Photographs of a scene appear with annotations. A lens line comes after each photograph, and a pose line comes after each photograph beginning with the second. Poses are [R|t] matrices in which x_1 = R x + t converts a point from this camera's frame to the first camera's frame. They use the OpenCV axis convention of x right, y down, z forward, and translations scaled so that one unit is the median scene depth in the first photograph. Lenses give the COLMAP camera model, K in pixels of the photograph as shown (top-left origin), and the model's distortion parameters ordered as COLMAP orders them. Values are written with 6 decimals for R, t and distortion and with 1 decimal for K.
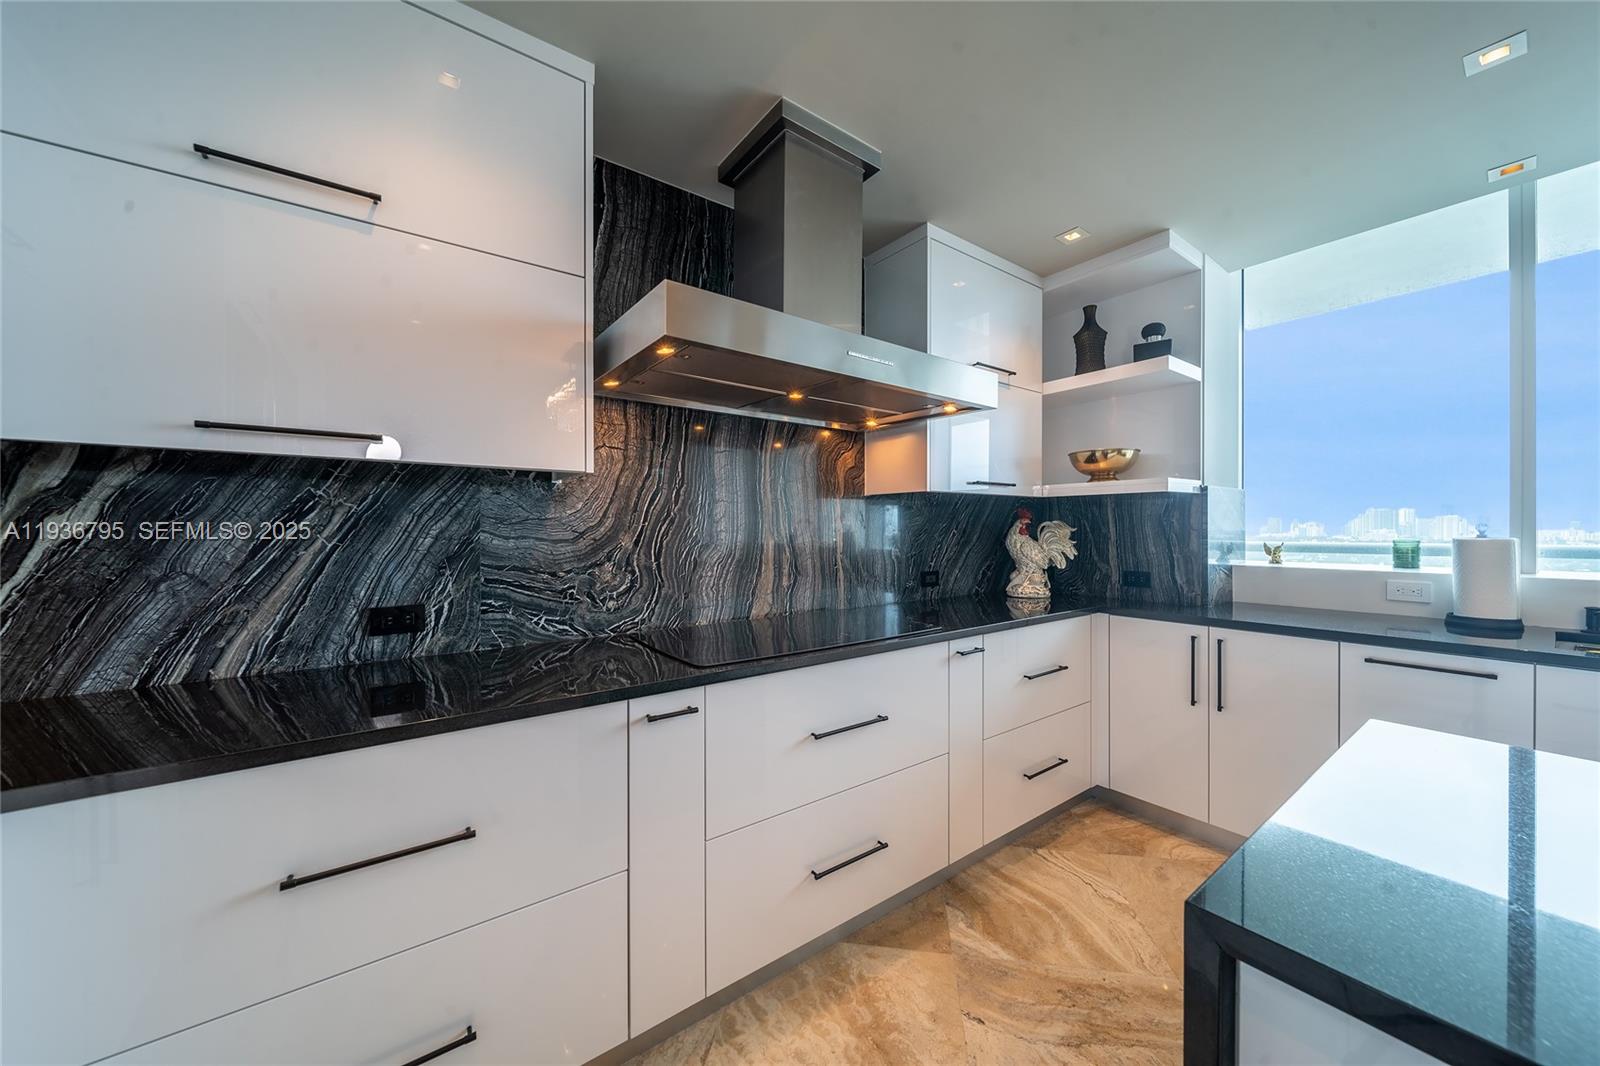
lens RADIAL K [[563.4, 0, 808.6], [0, 563.4, 529.0], [0, 0, 1]] dist [-0.002379, -0.000908]
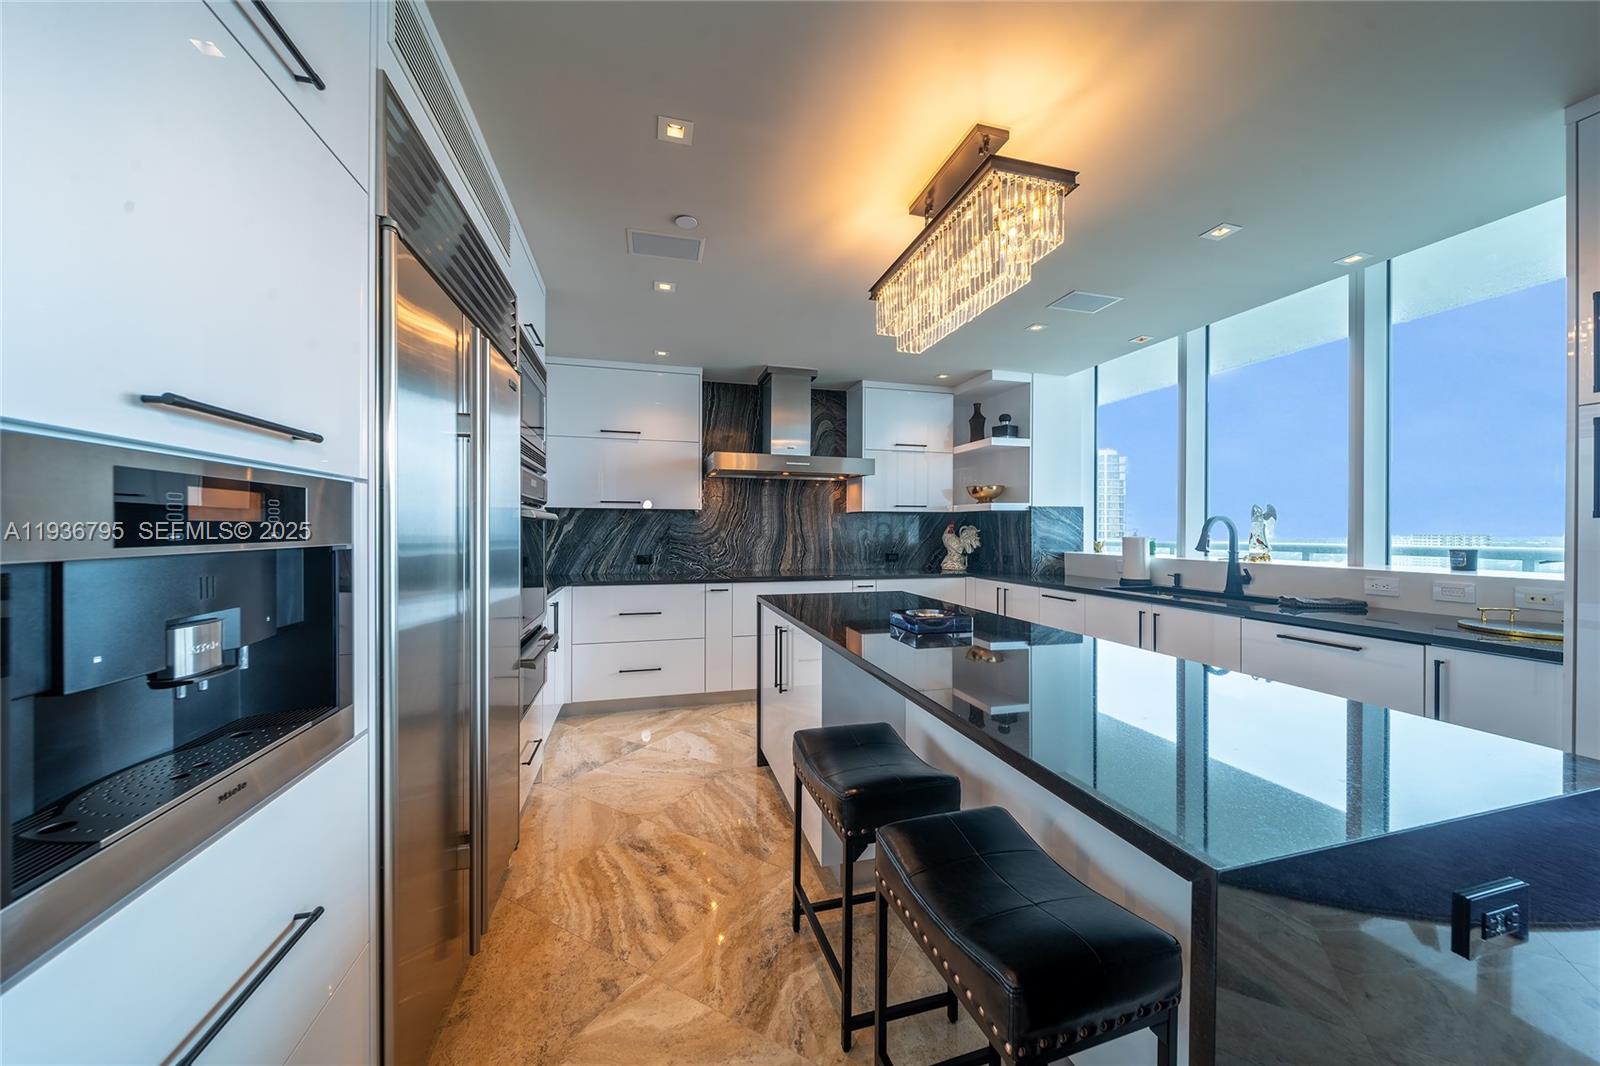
lens RADIAL K [[563.4, 0, 804.9], [0, 563.4, 529.8], [0, 0, 1]] dist [-0.002379, -0.000908]
pose [[0.934725, 0.005250, -0.355334, 0.637625], [-0.004996, 0.999986, 0.001633, -0.002122], [0.355338, 0.000249, 0.934738, -0.845612]]
